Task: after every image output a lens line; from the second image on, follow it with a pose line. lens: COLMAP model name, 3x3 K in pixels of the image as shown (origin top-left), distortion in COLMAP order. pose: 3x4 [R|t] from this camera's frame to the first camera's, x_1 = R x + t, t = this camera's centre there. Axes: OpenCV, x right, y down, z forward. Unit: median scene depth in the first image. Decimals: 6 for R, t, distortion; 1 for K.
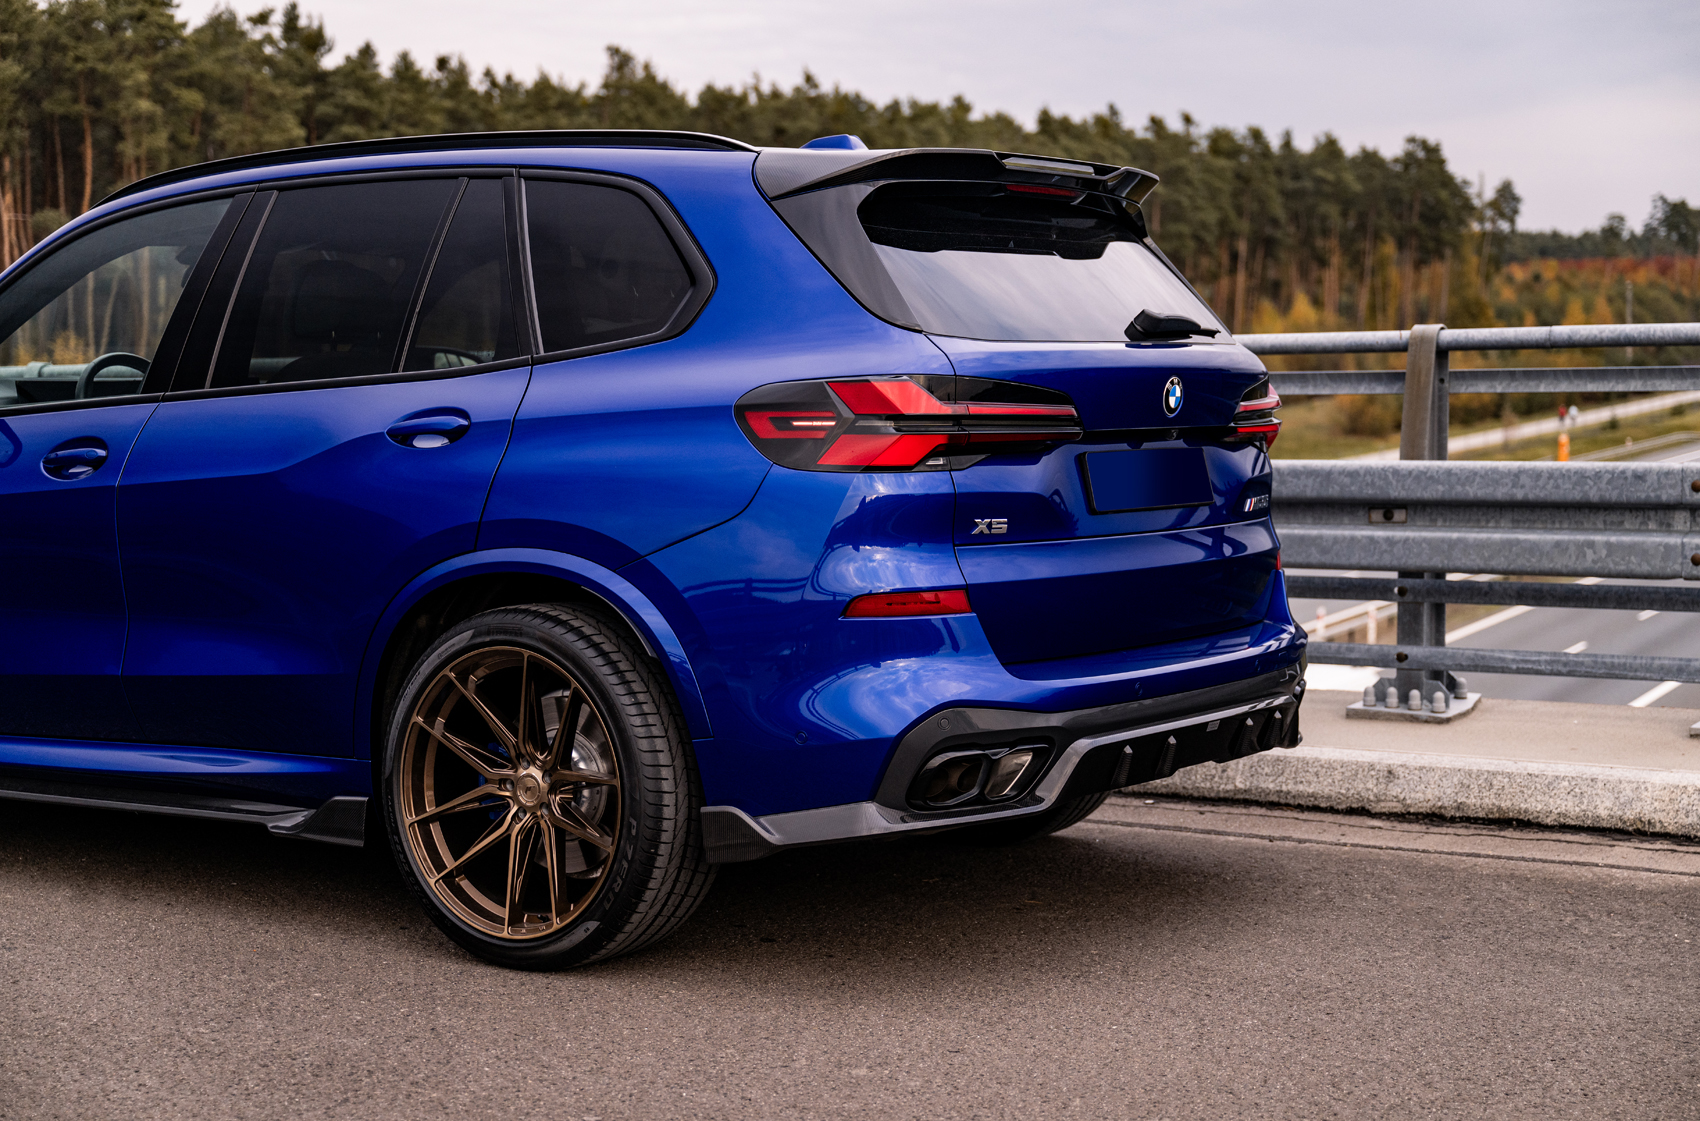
lens RADIAL K [[2775.2, 0, 850.0], [0, 2775.2, 560.5], [0, 0, 1]] dist [0.013403, 0.038012]
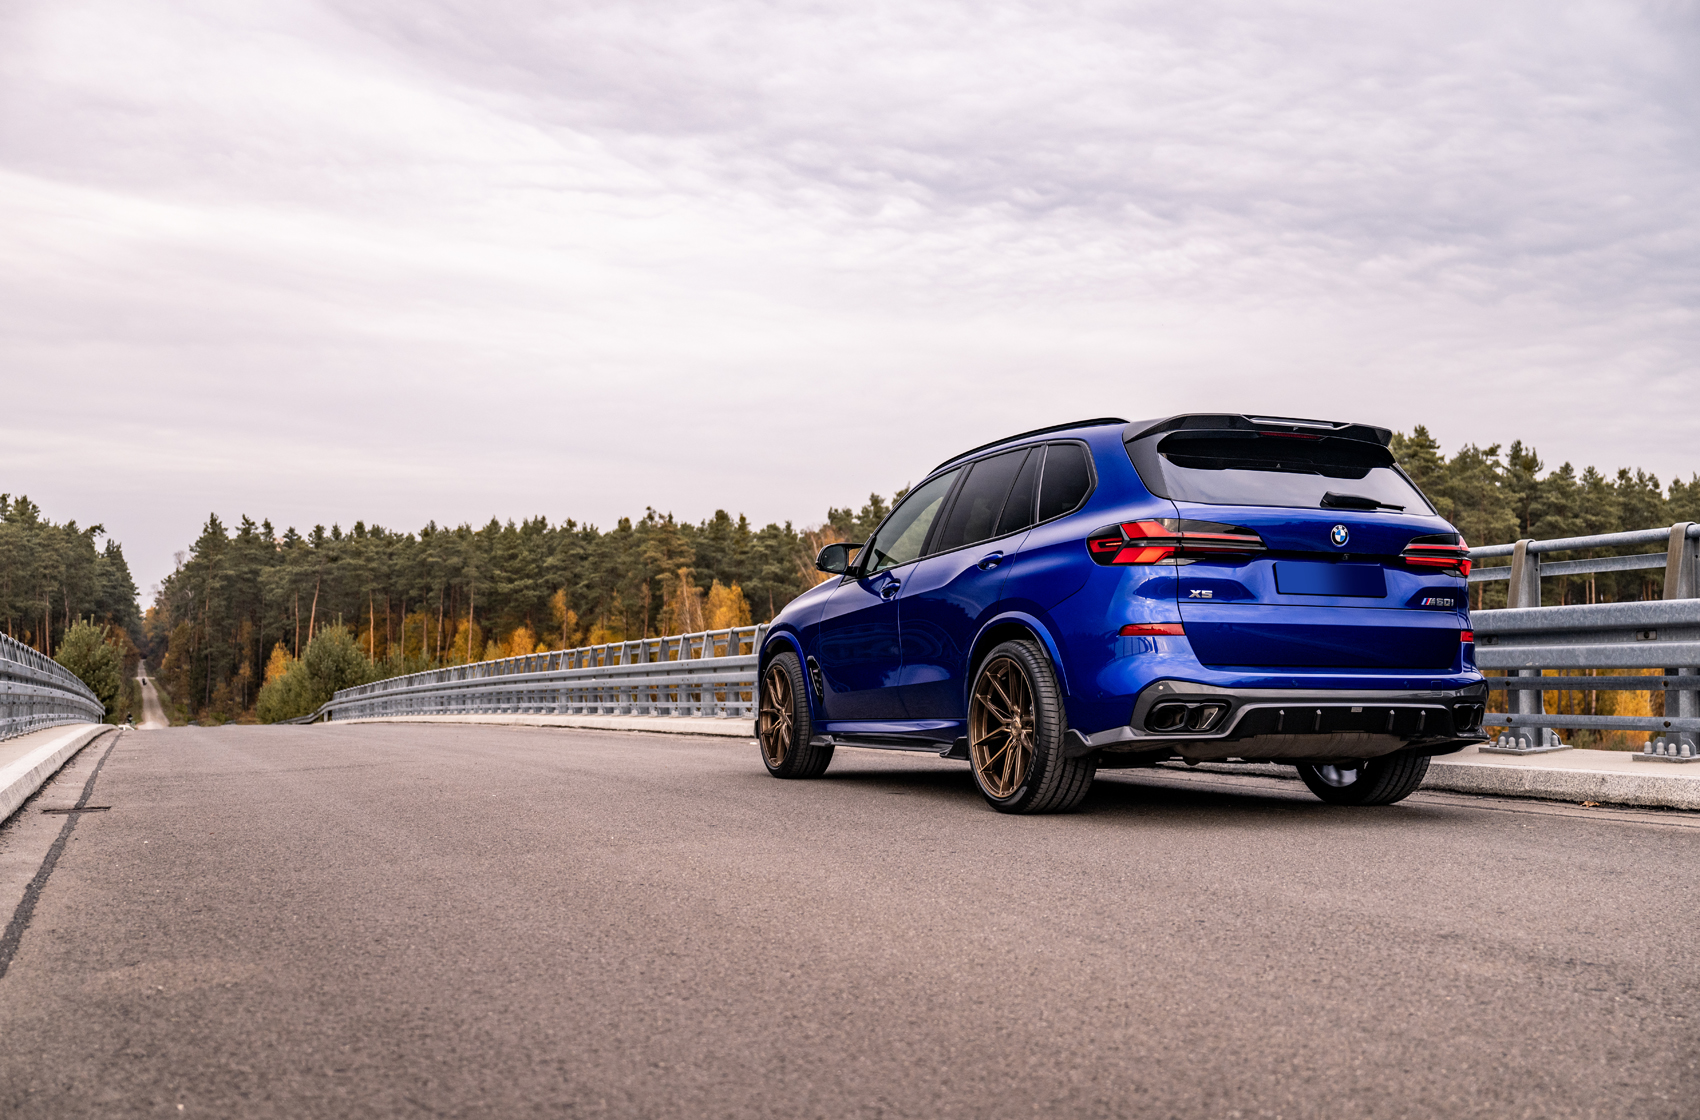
lens RADIAL K [[1726.6, 0, 850.0], [0, 1726.6, 560.0], [0, 0, 1]] dist [0.009617, 0.011288]
pose [[0.833762, -0.024777, -0.551568, 0.368333], [-0.051572, 0.991130, -0.122480, 0.090156], [0.549711, 0.130565, 0.825088, -0.118778]]
